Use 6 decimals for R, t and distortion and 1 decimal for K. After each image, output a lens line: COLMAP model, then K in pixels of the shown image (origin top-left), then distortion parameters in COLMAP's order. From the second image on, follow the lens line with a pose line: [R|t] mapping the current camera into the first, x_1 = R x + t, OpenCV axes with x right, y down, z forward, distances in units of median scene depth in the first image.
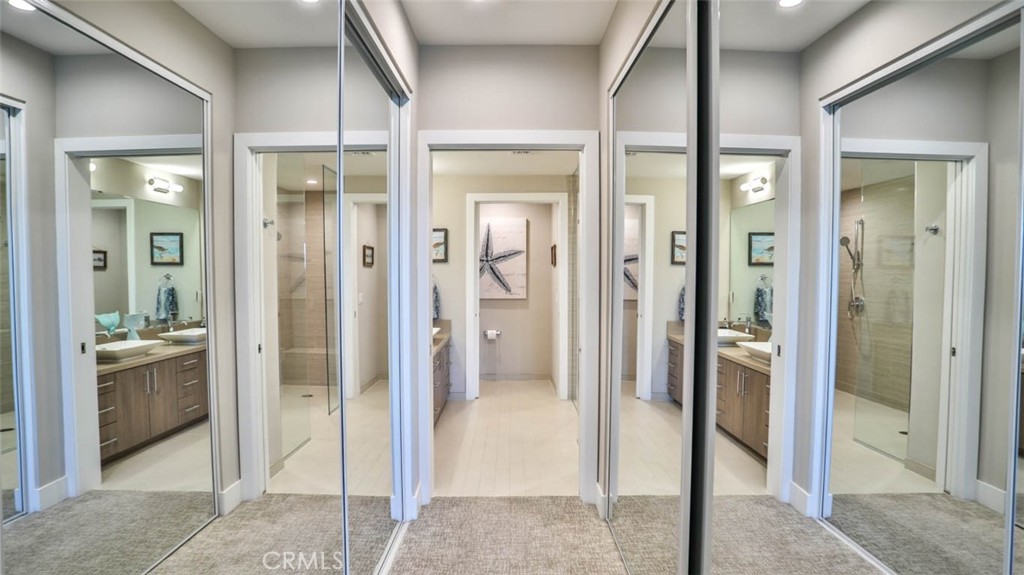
lens RADIAL K [[526.1, 0, 510.3], [0, 526.1, 288.4], [0, 0, 1]] dist [-0.038833, 0.001413]
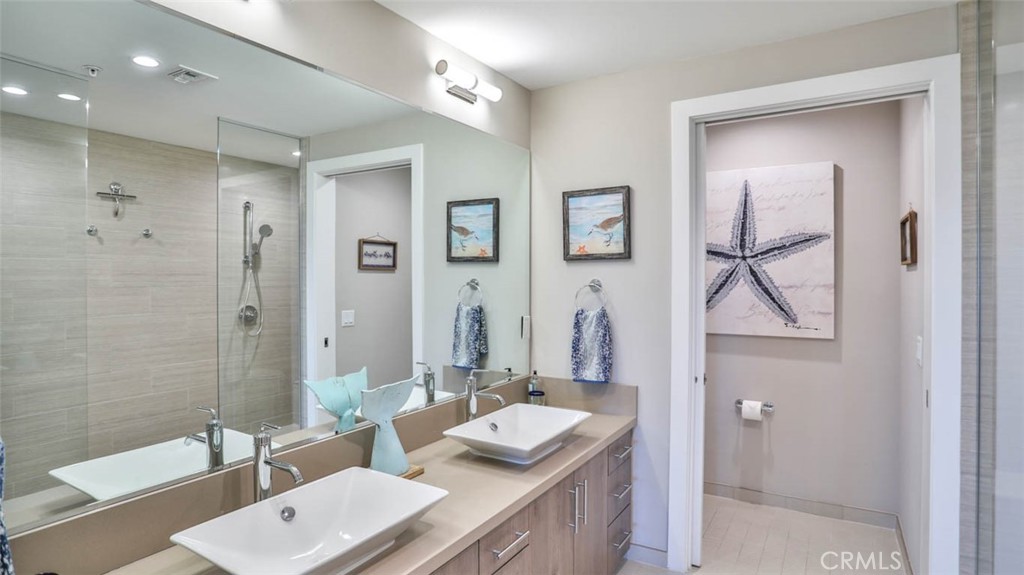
lens RADIAL K [[526.1, 0, 520.7], [0, 526.1, 277.8], [0, 0, 1]] dist [-0.038833, 0.001413]
pose [[0.854666, 0.004921, -0.519156, 0.031867], [-0.019307, 0.999565, -0.022310, -0.018991], [0.518820, 0.029091, 0.854389, 0.486848]]
